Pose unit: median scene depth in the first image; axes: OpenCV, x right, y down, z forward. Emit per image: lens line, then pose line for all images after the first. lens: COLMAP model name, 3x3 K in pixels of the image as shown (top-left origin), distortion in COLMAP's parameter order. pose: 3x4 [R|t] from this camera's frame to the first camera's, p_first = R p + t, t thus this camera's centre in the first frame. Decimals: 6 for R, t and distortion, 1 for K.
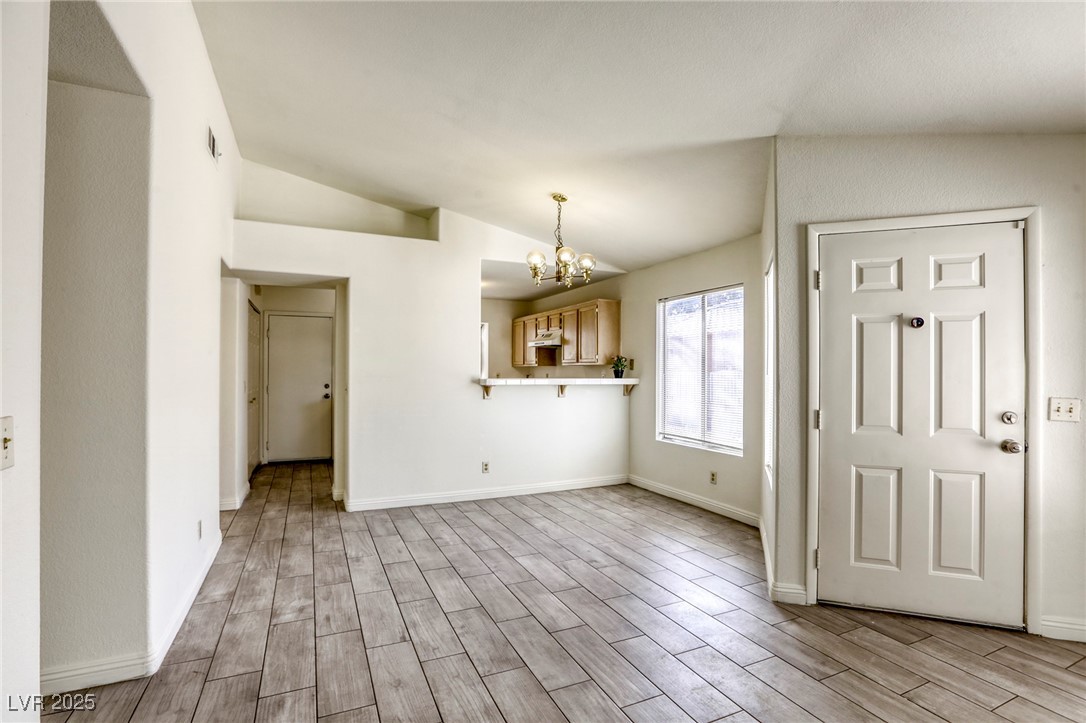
lens RADIAL K [[506.9, 0, 546.4], [0, 506.9, 368.2], [0, 0, 1]] dist [-0.033512, 0.005354]
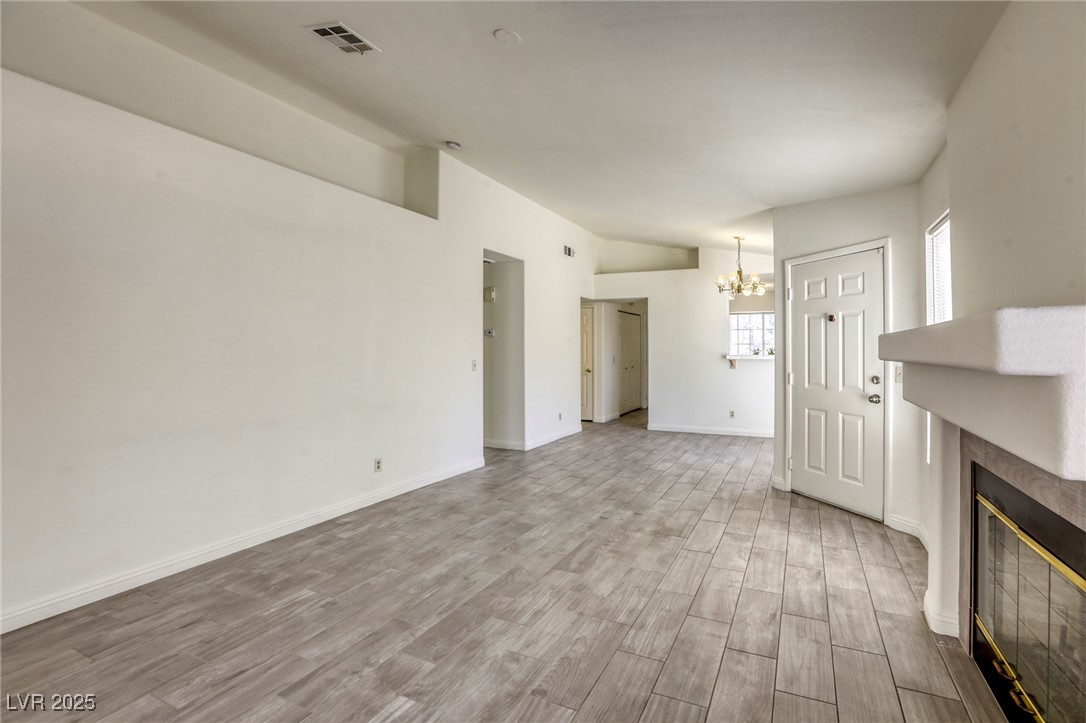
lens RADIAL K [[506.9, 0, 550.5], [0, 506.9, 347.9], [0, 0, 1]] dist [-0.033512, 0.005354]
pose [[0.619821, -0.008722, -0.784695, 0.774005], [0.010214, 0.999943, -0.003046, -0.001392], [0.784677, -0.006127, 0.619875, -0.366743]]
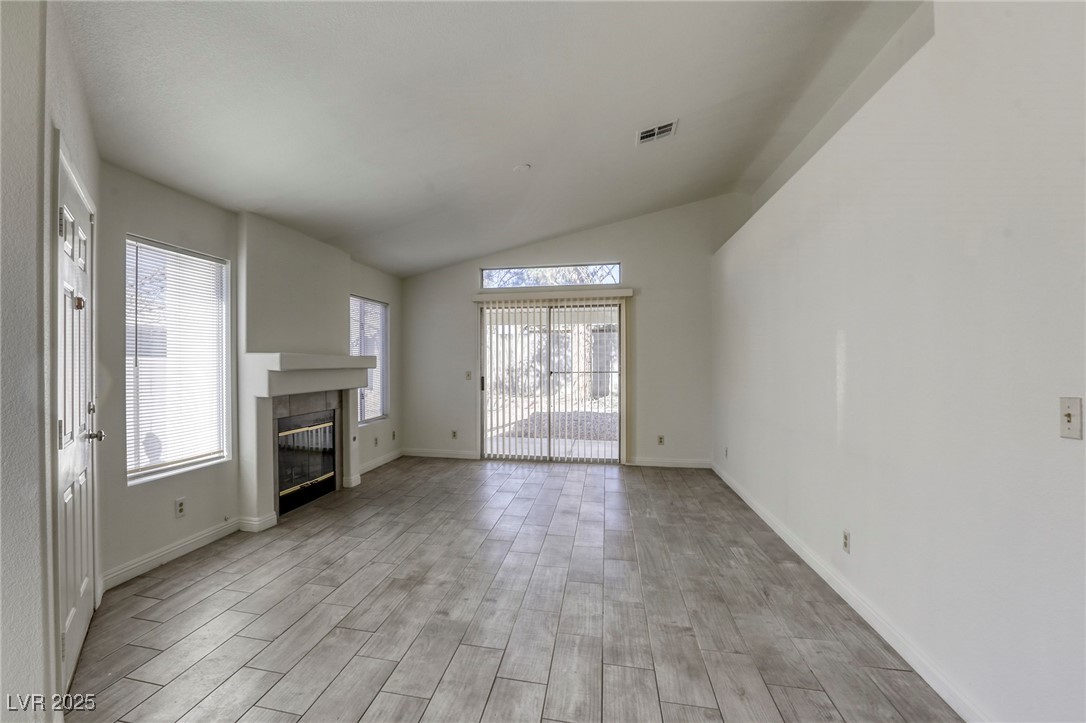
lens RADIAL K [[538.5, 0, 448.8], [0, 538.5, 361.4], [0, 0, 1]] dist [-0.056202, -0.000192]
pose [[-0.751923, 0.005306, 0.659229, -0.166468], [-0.002451, 0.999938, -0.010844, 0.007074], [-0.659246, -0.009769, -0.751864, 0.677272]]
